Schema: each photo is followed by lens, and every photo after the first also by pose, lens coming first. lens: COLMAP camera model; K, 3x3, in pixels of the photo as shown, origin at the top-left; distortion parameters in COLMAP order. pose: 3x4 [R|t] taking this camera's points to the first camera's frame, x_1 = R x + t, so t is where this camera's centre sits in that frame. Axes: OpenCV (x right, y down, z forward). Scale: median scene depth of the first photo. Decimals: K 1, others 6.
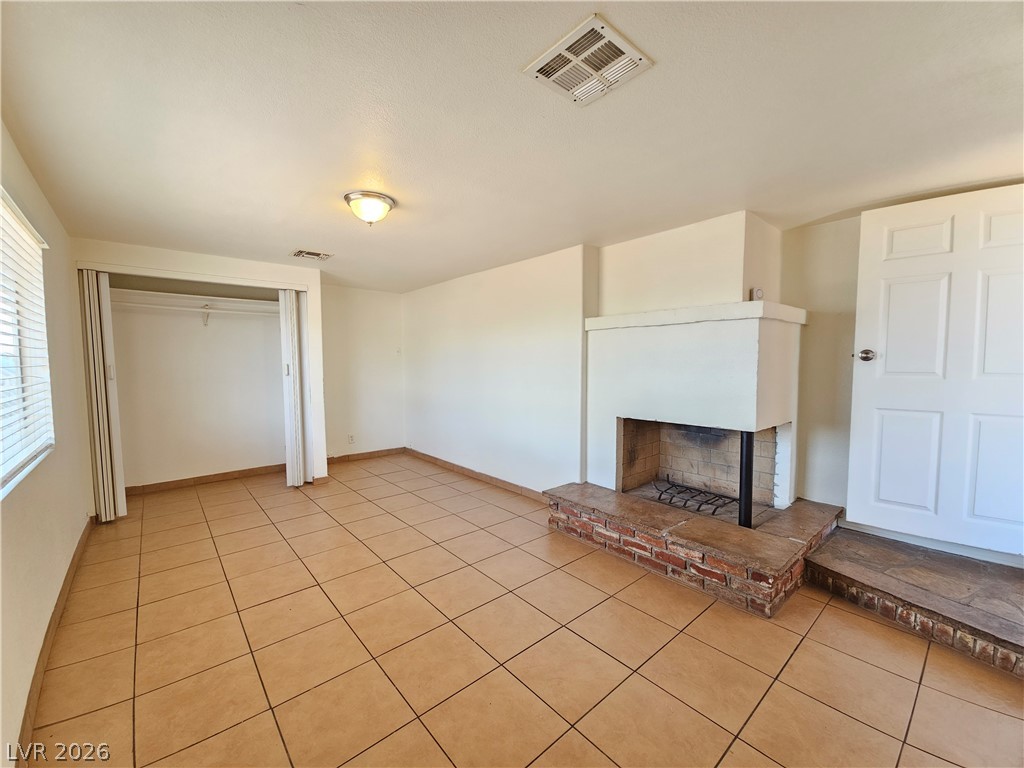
lens RADIAL K [[417.8, 0, 508.7], [0, 417.8, 383.4], [0, 0, 1]] dist [0.008579, -0.005389]
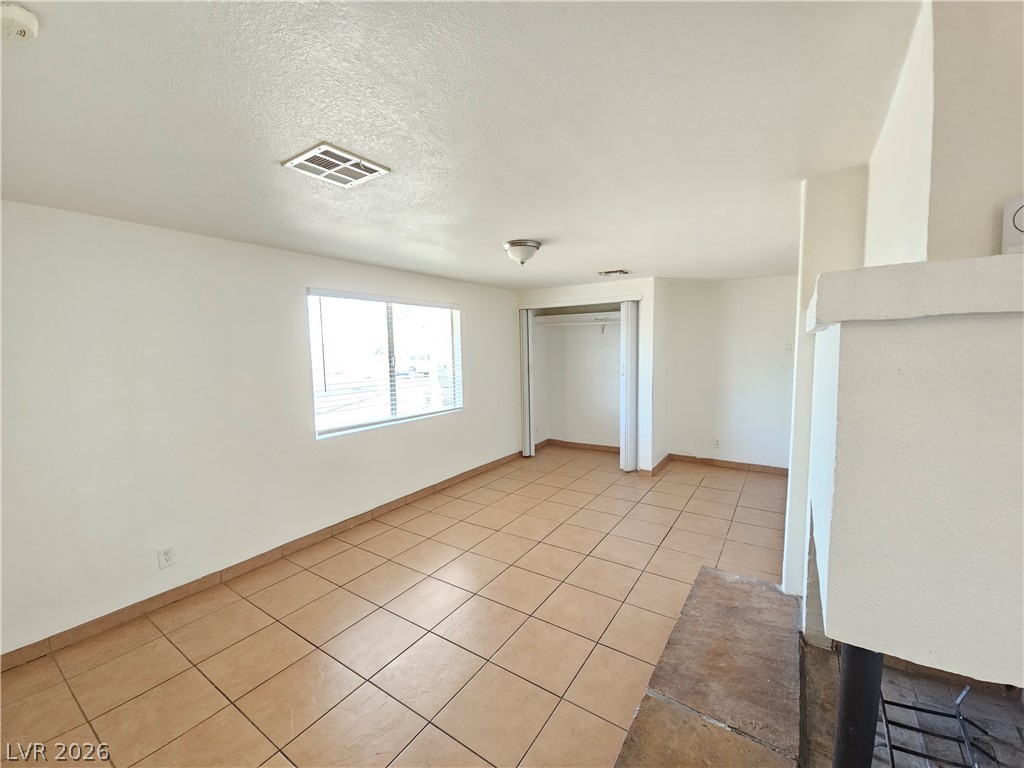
lens RADIAL K [[417.8, 0, 504.2], [0, 417.8, 386.5], [0, 0, 1]] dist [0.008579, -0.005389]
pose [[0.255994, 0.090309, -0.962451, 0.611539], [-0.031680, 0.995876, 0.085019, -0.091111], [0.966159, 0.008727, 0.257799, 0.454390]]
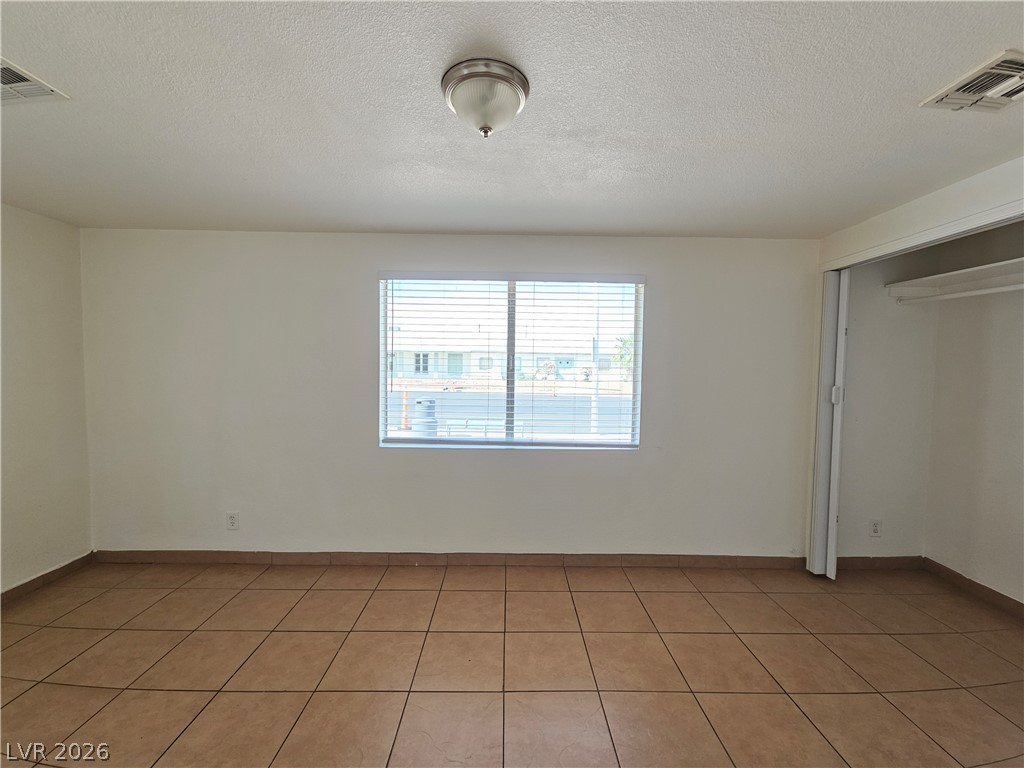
lens RADIAL K [[417.8, 0, 513.4], [0, 417.8, 390.1], [0, 0, 1]] dist [0.008579, -0.005389]
pose [[-0.643686, 0.039478, -0.764271, 0.047887], [-0.050889, 0.994250, 0.094218, -0.075726], [0.763596, 0.099540, -0.637976, 0.996976]]
